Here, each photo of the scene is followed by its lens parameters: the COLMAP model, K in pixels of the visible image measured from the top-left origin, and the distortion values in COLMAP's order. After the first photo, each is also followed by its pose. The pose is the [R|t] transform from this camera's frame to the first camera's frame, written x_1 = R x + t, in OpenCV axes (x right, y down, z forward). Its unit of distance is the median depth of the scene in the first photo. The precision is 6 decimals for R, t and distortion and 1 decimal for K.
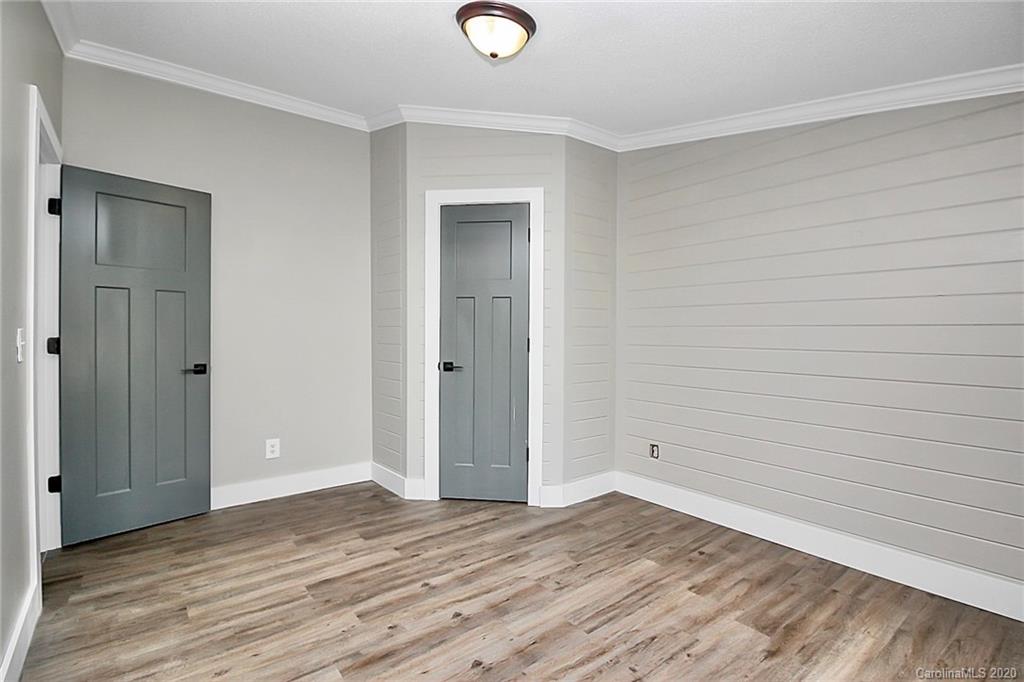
lens RADIAL K [[481.7, 0, 516.5], [0, 481.7, 334.5], [0, 0, 1]] dist [0.000224, -0.013523]
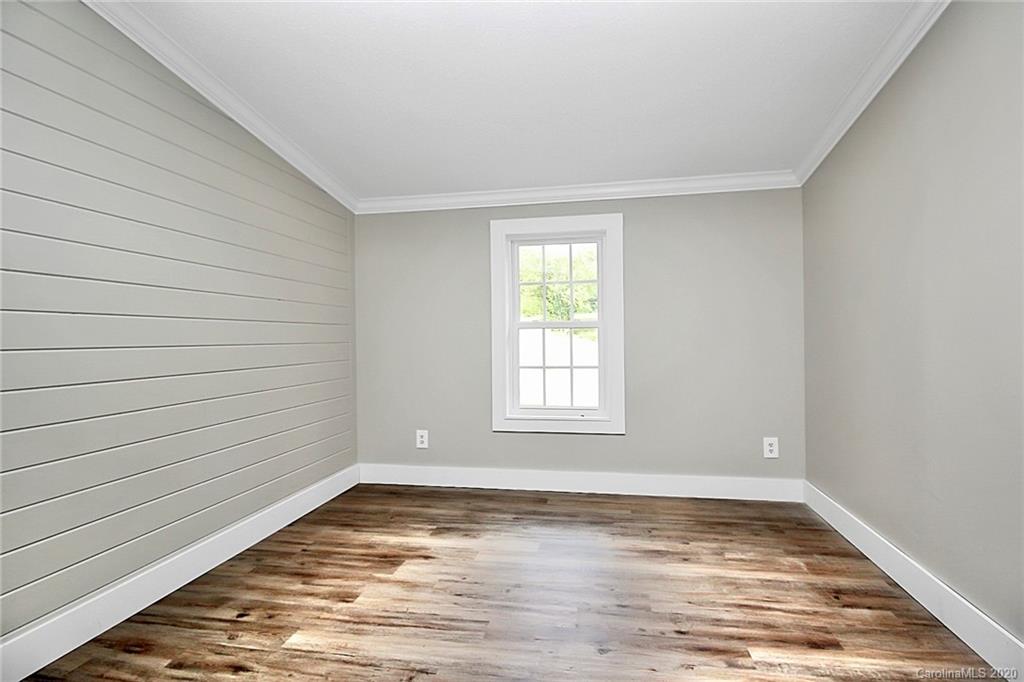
lens RADIAL K [[482.4, 0, 528.6], [0, 482.4, 336.8], [0, 0, 1]] dist [0.001536, -0.013444]
pose [[-0.662598, 0.000642, 0.748975, -0.544605], [0.012710, 0.999865, 0.010388, 0.018285], [-0.748867, 0.016402, -0.662517, 1.321826]]
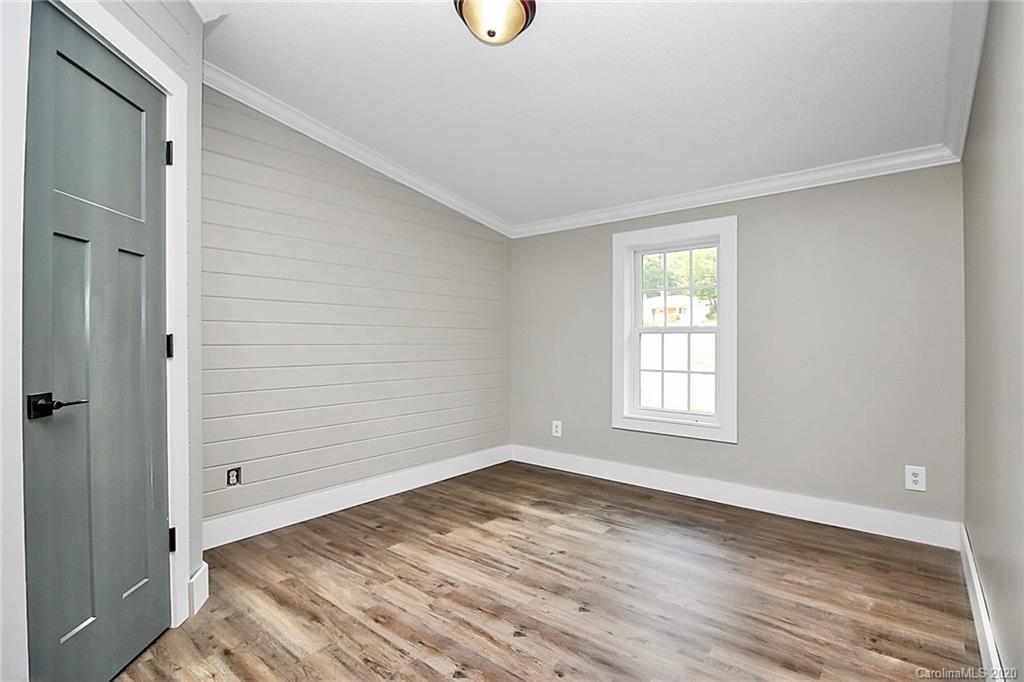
lens RADIAL K [[482.4, 0, 528.6], [0, 482.4, 336.8], [0, 0, 1]] dist [0.001536, -0.013444]
pose [[-0.219172, 0.001755, 0.975685, -0.896158], [0.004178, 0.999991, -0.000861, 0.018374], [-0.975677, 0.003888, -0.219178, 1.036731]]
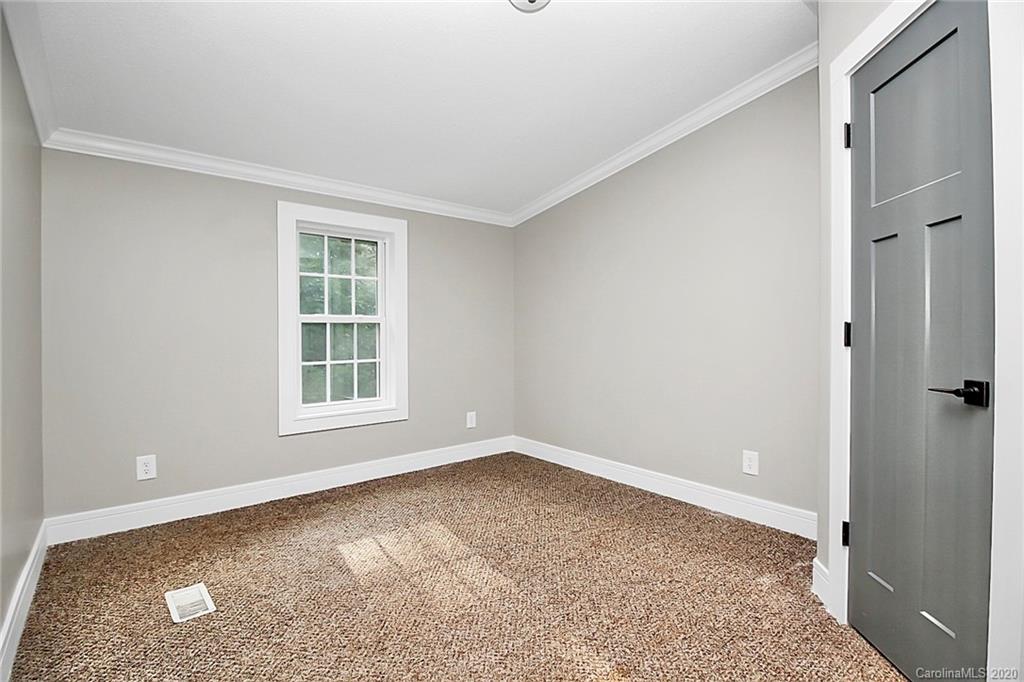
lens RADIAL K [[481.7, 0, 516.5], [0, 481.7, 334.5], [0, 0, 1]] dist [0.000224, -0.013523]
pose [[-0.999577, -0.002538, -0.028972, 0.046269], [-0.002924, 0.999907, 0.013284, 0.019841], [0.028936, 0.013363, -0.999492, 1.790001]]
